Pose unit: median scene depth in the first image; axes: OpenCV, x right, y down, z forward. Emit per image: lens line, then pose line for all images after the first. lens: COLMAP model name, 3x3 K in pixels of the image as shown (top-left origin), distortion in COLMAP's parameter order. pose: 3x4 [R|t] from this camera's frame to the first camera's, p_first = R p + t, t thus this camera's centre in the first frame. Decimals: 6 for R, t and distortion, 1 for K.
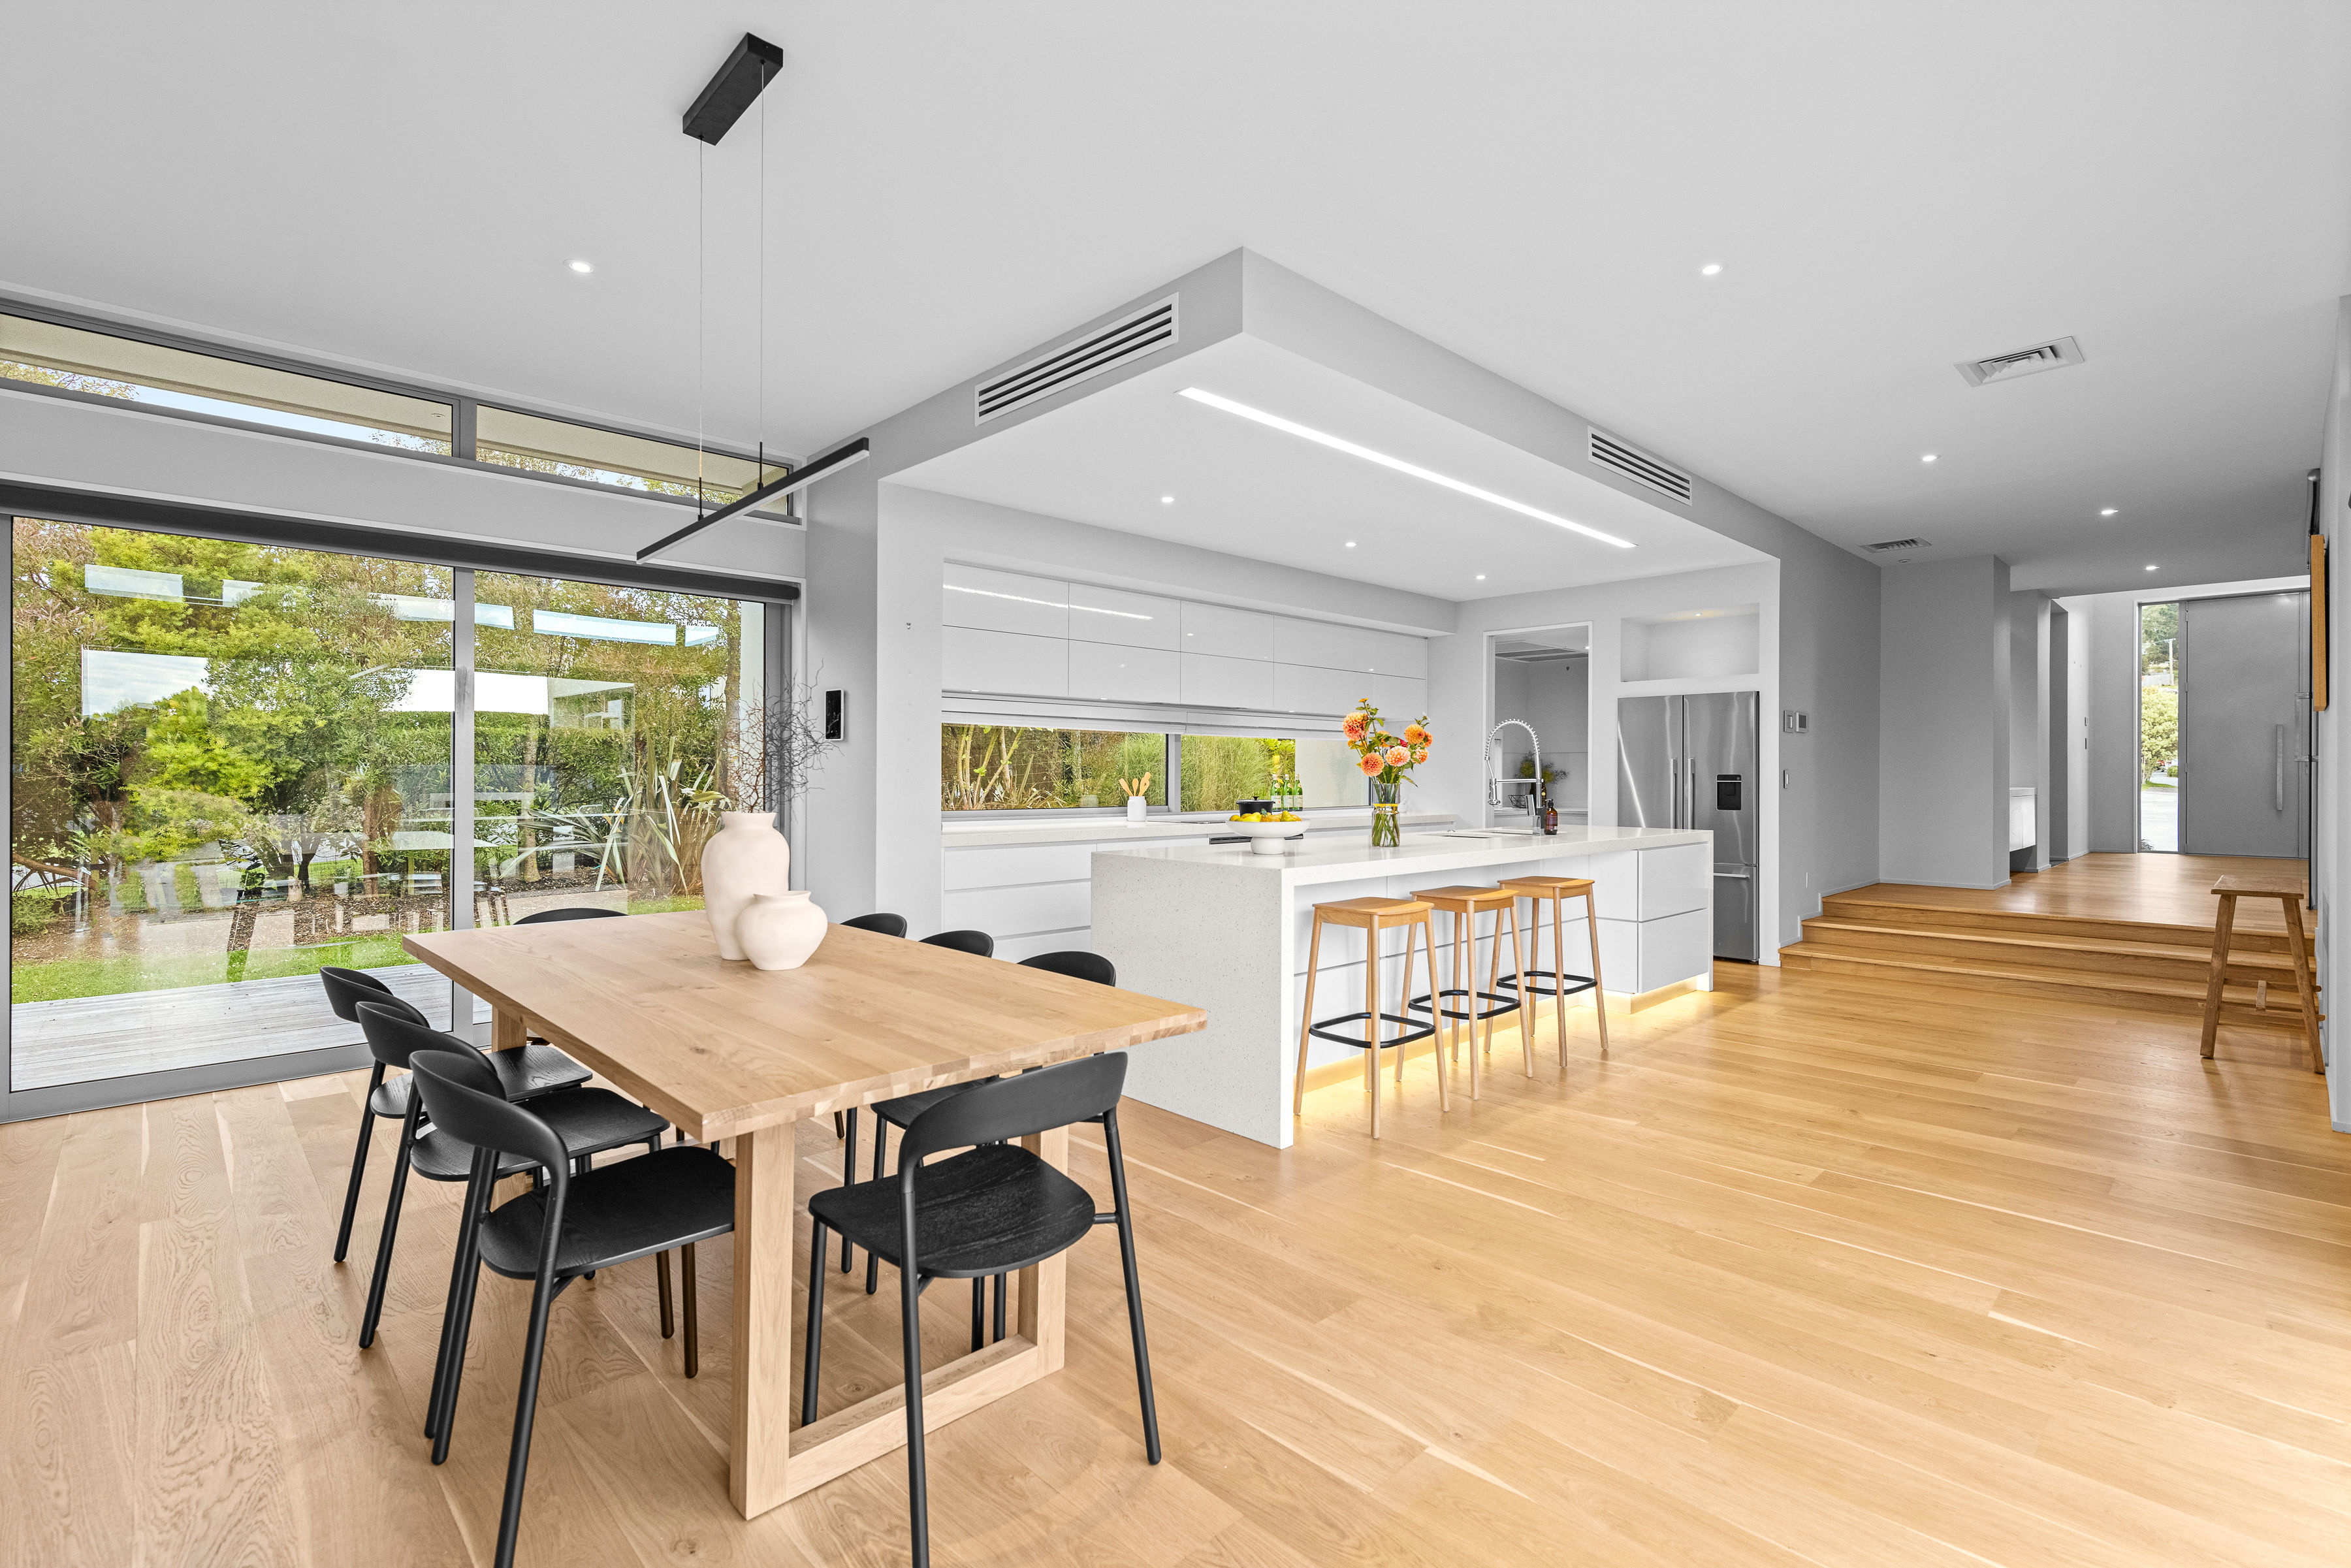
lens RADIAL K [[1063.0, 0, 1172.8], [0, 1063.0, 778.1], [0, 0, 1]] dist [0.001937, -0.000490]
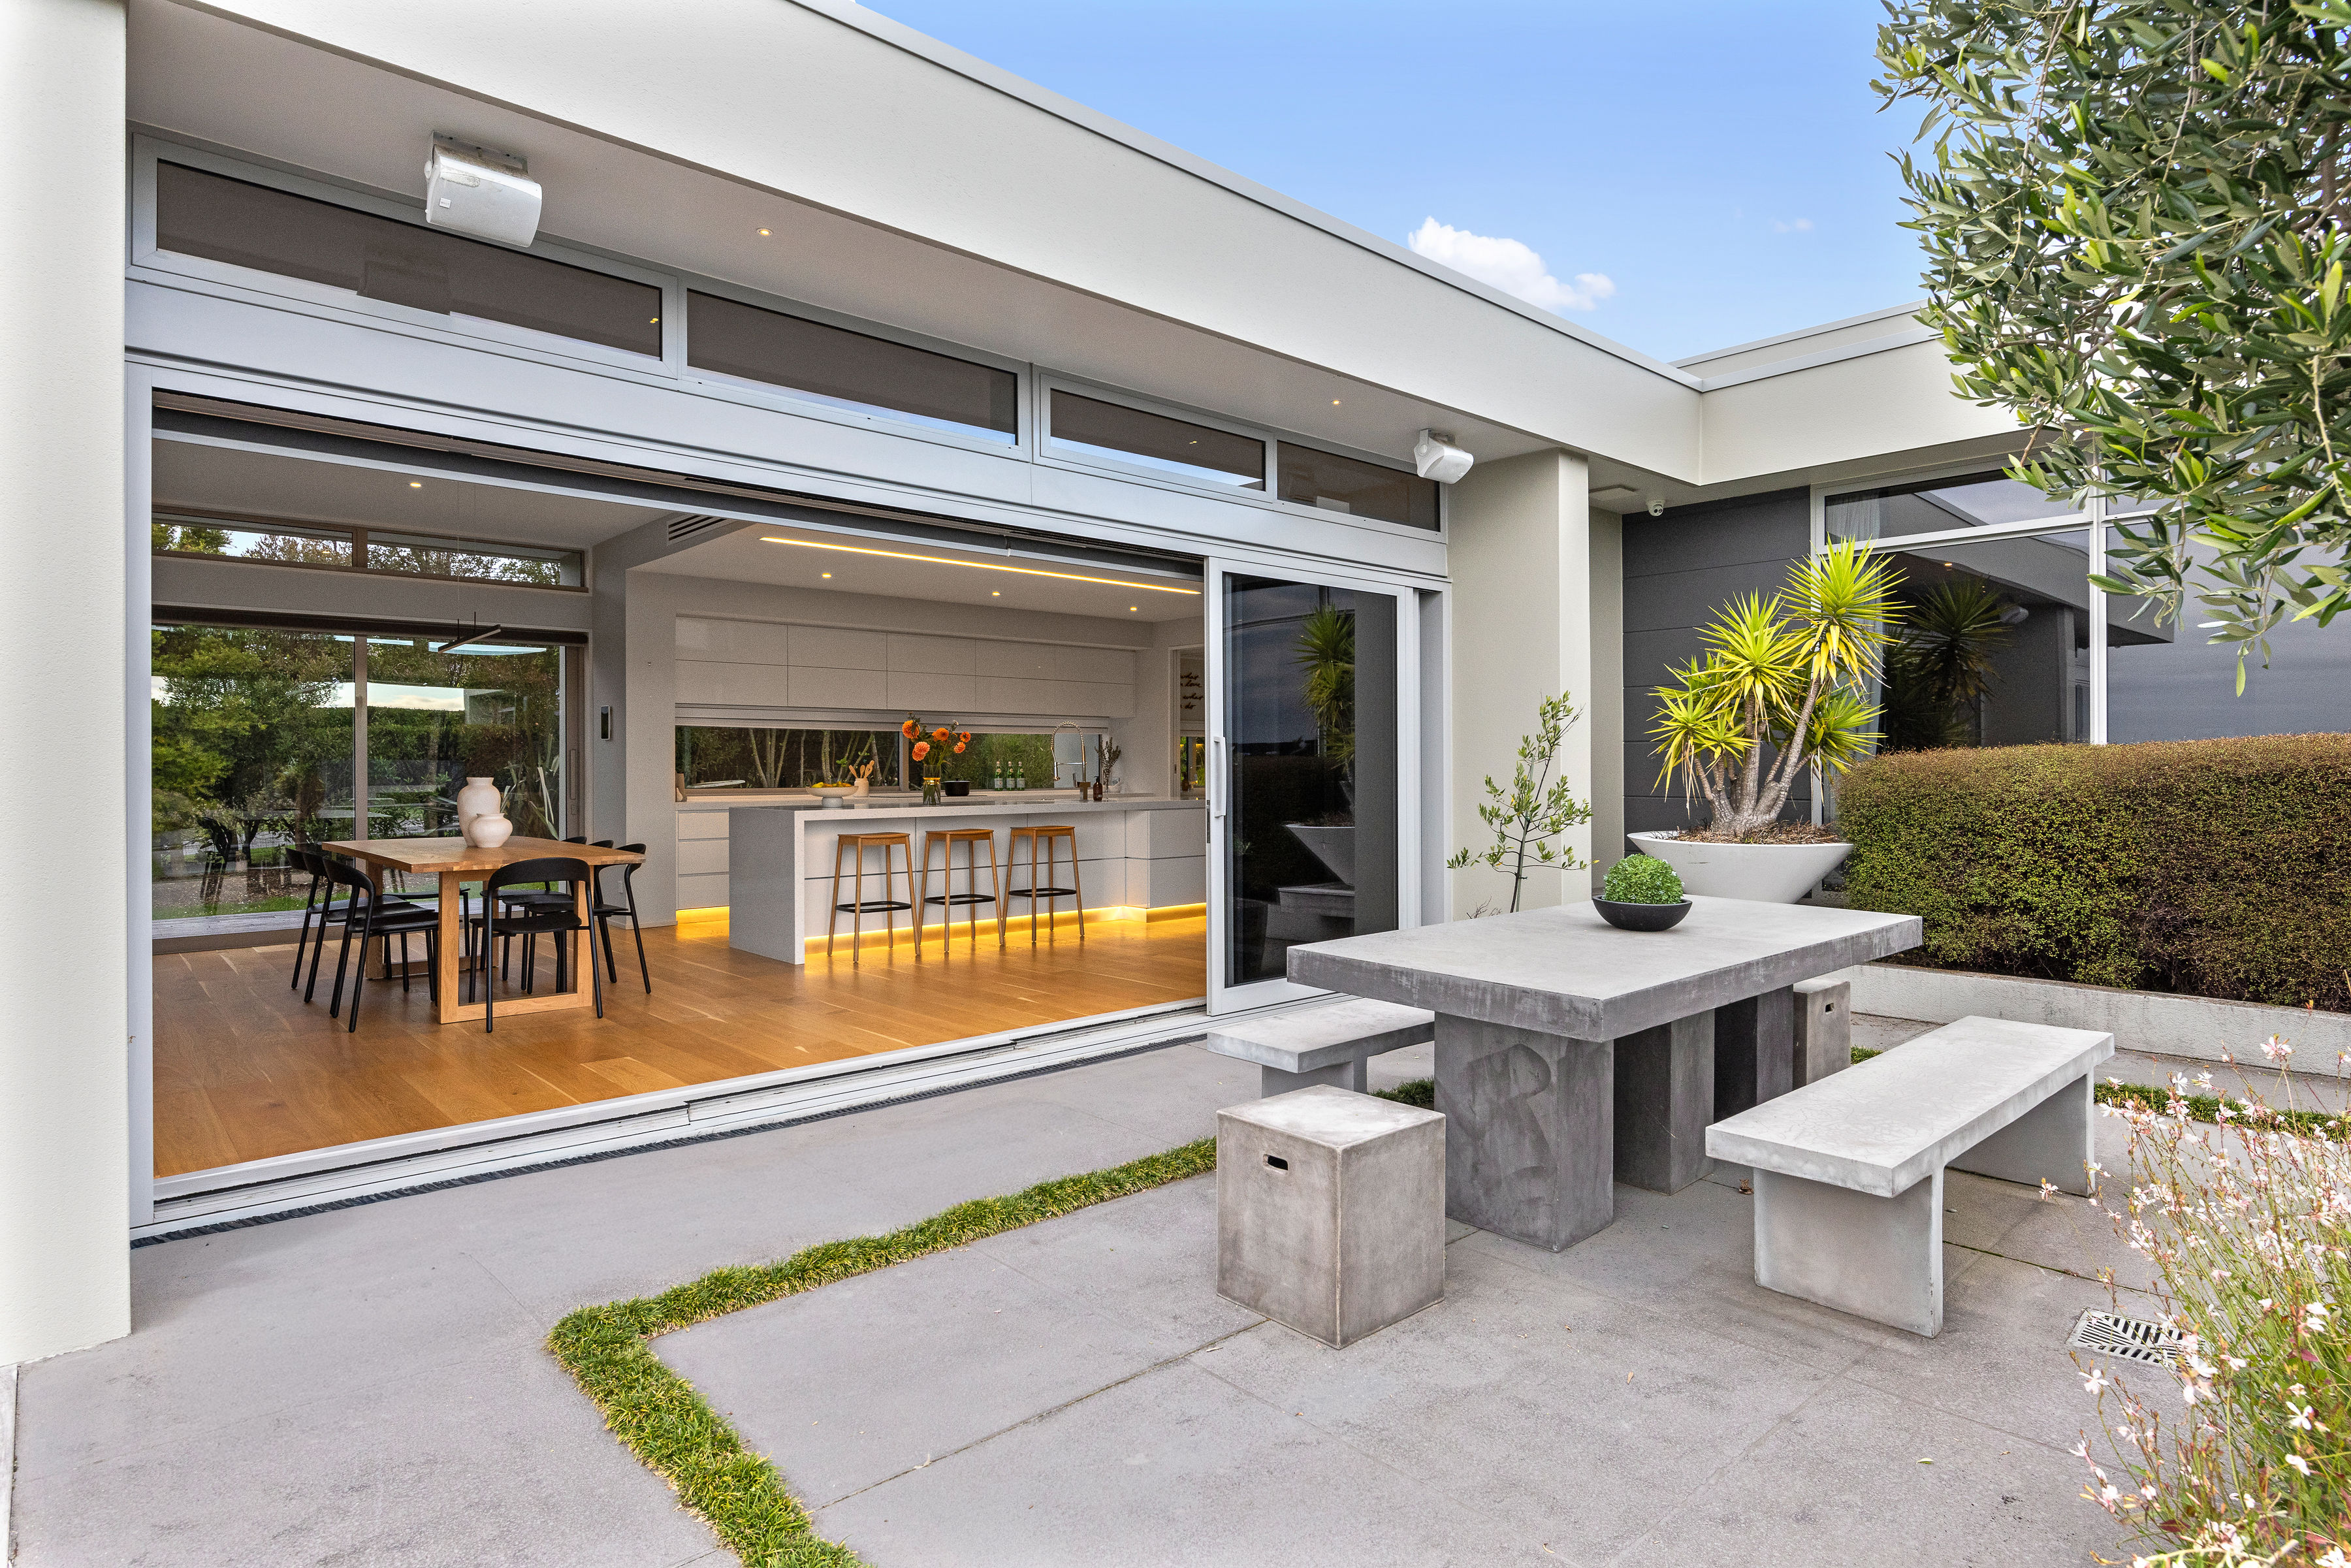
lens RADIAL K [[1260.8, 0, 1177.6], [0, 1260.8, 766.9], [0, 0, 1]] dist [0.007235, 0.000811]
pose [[0.999297, -0.006683, -0.036894, 0.519952], [0.006474, 0.999962, -0.005773, 0.018052], [0.036931, 0.005530, 0.999303, -0.706004]]
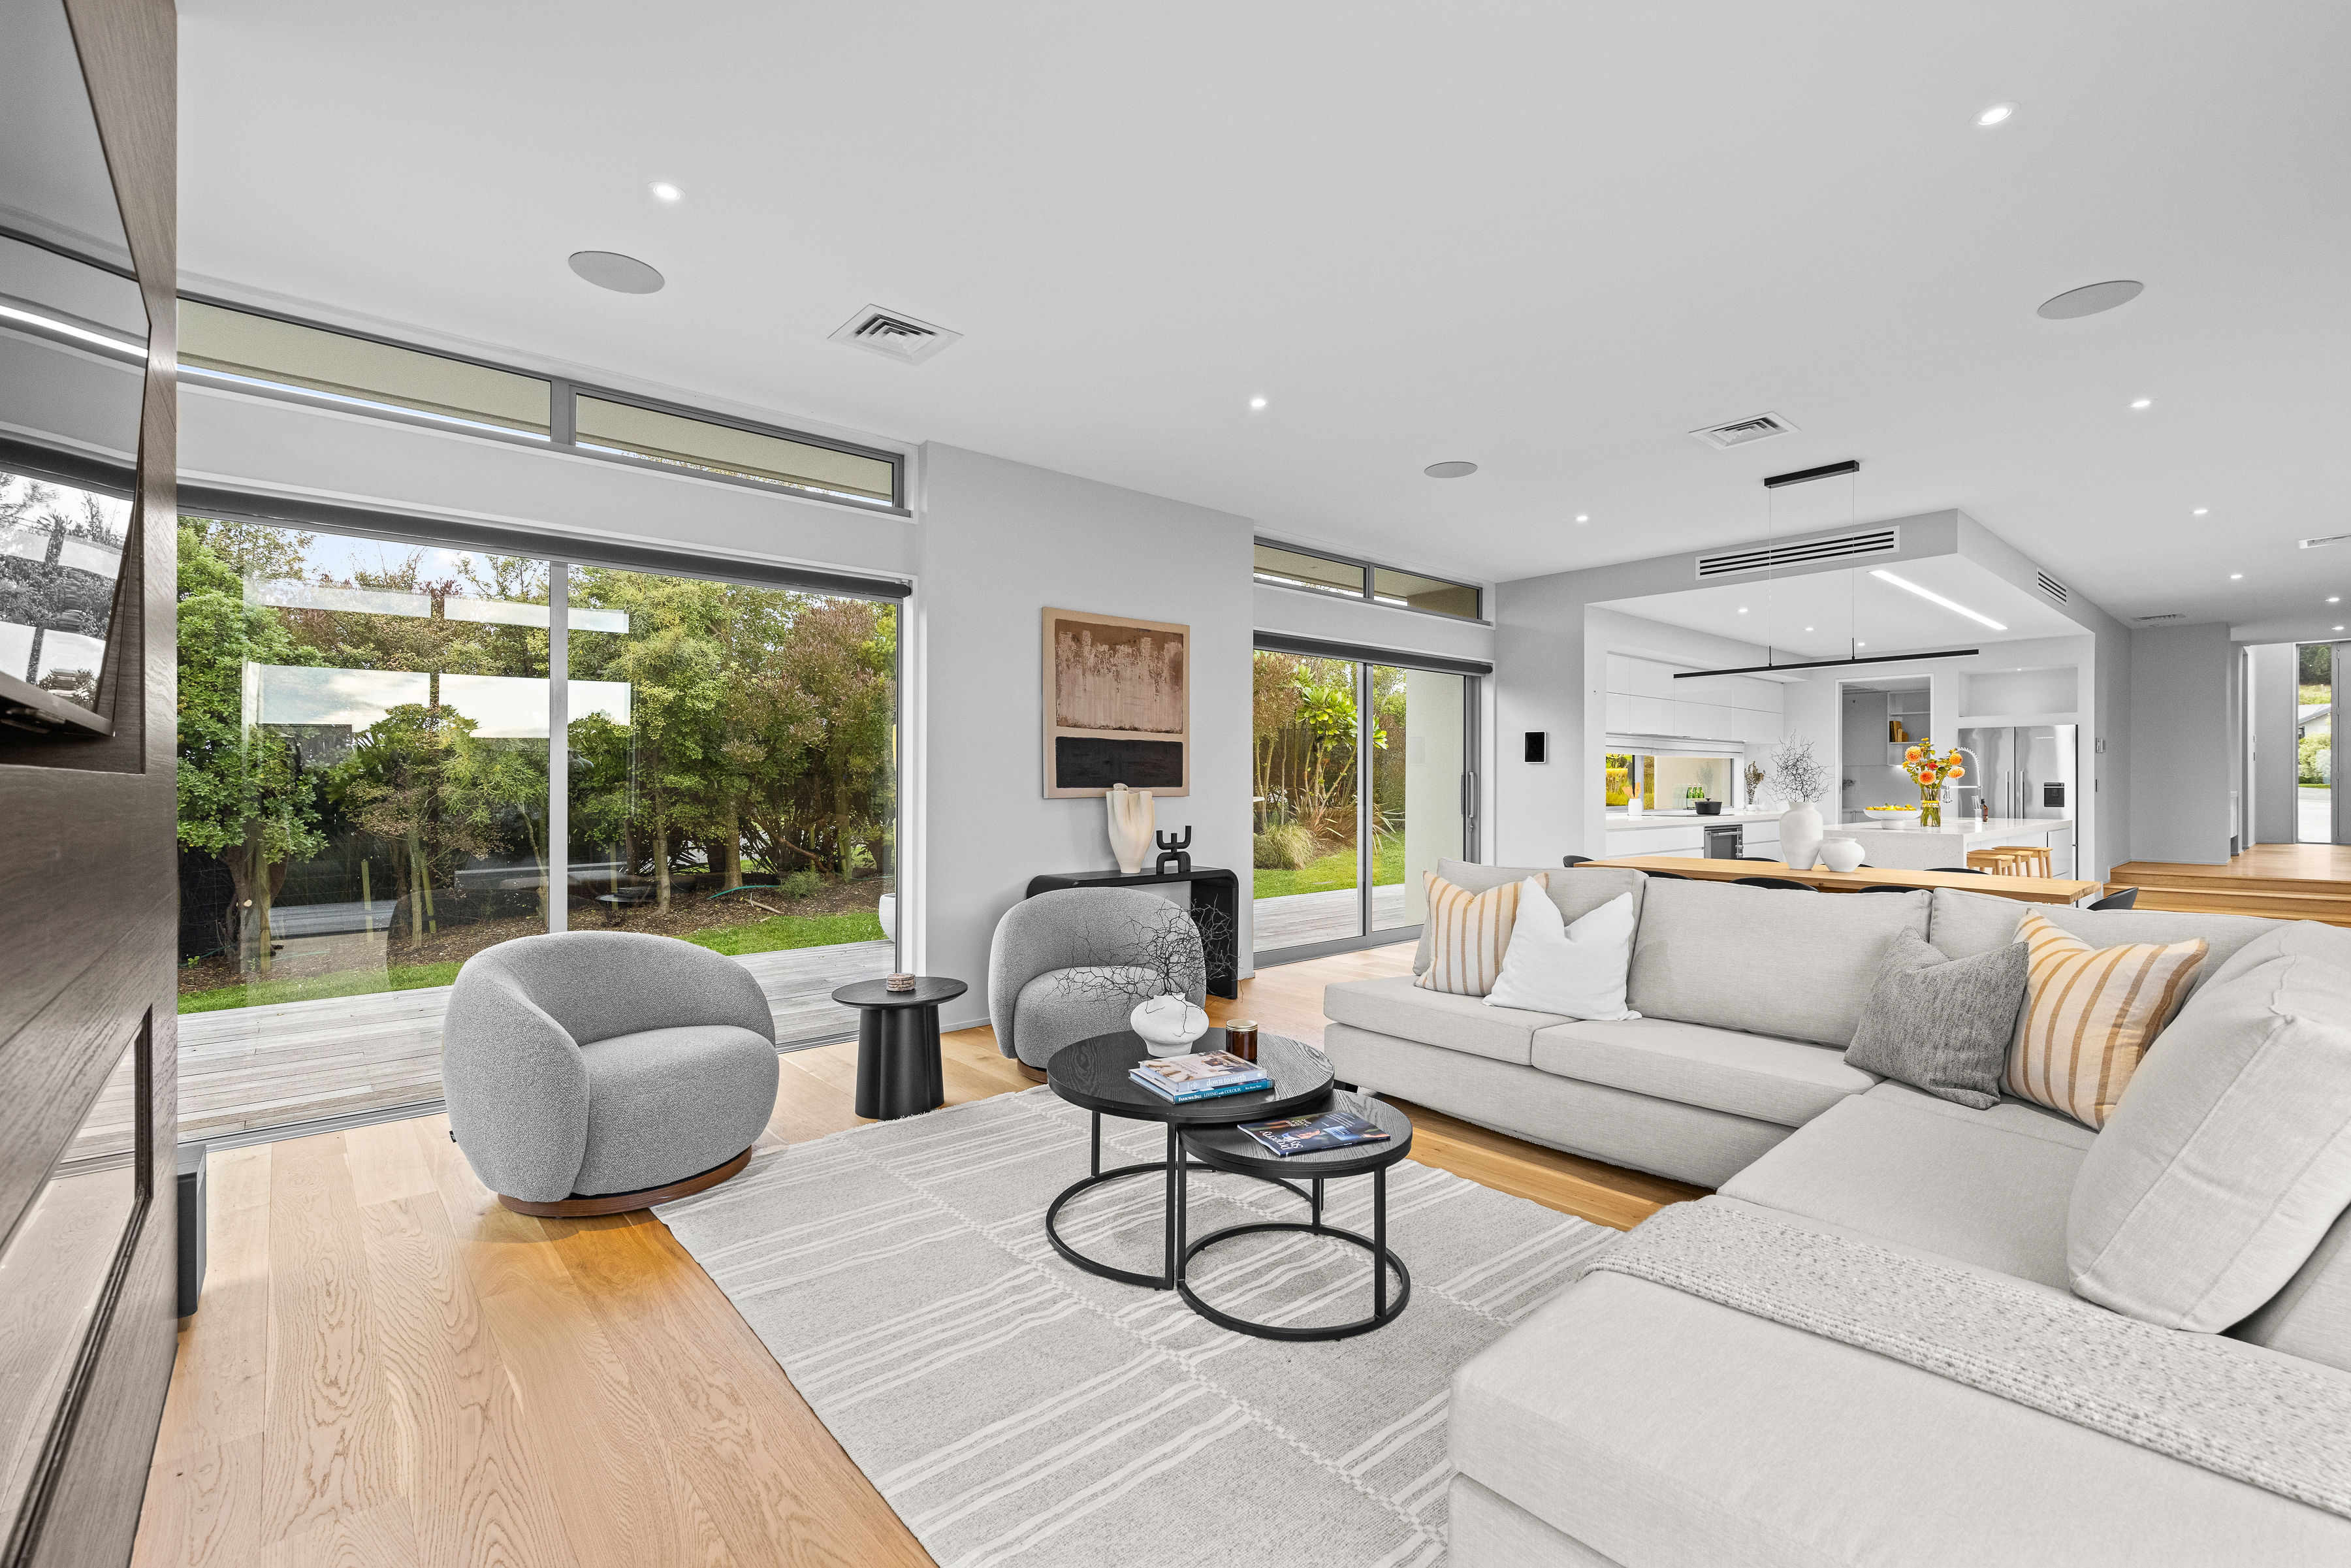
lens RADIAL K [[1012.8, 0, 1181.2], [0, 1012.8, 787.1], [0, 0, 1]] dist [-0.003375, -0.000090]
pose [[0.998885, -0.003842, -0.047056, -0.727120], [0.003852, 0.999993, 0.000111, -0.001233], [0.047055, -0.000292, 0.998892, -0.516116]]
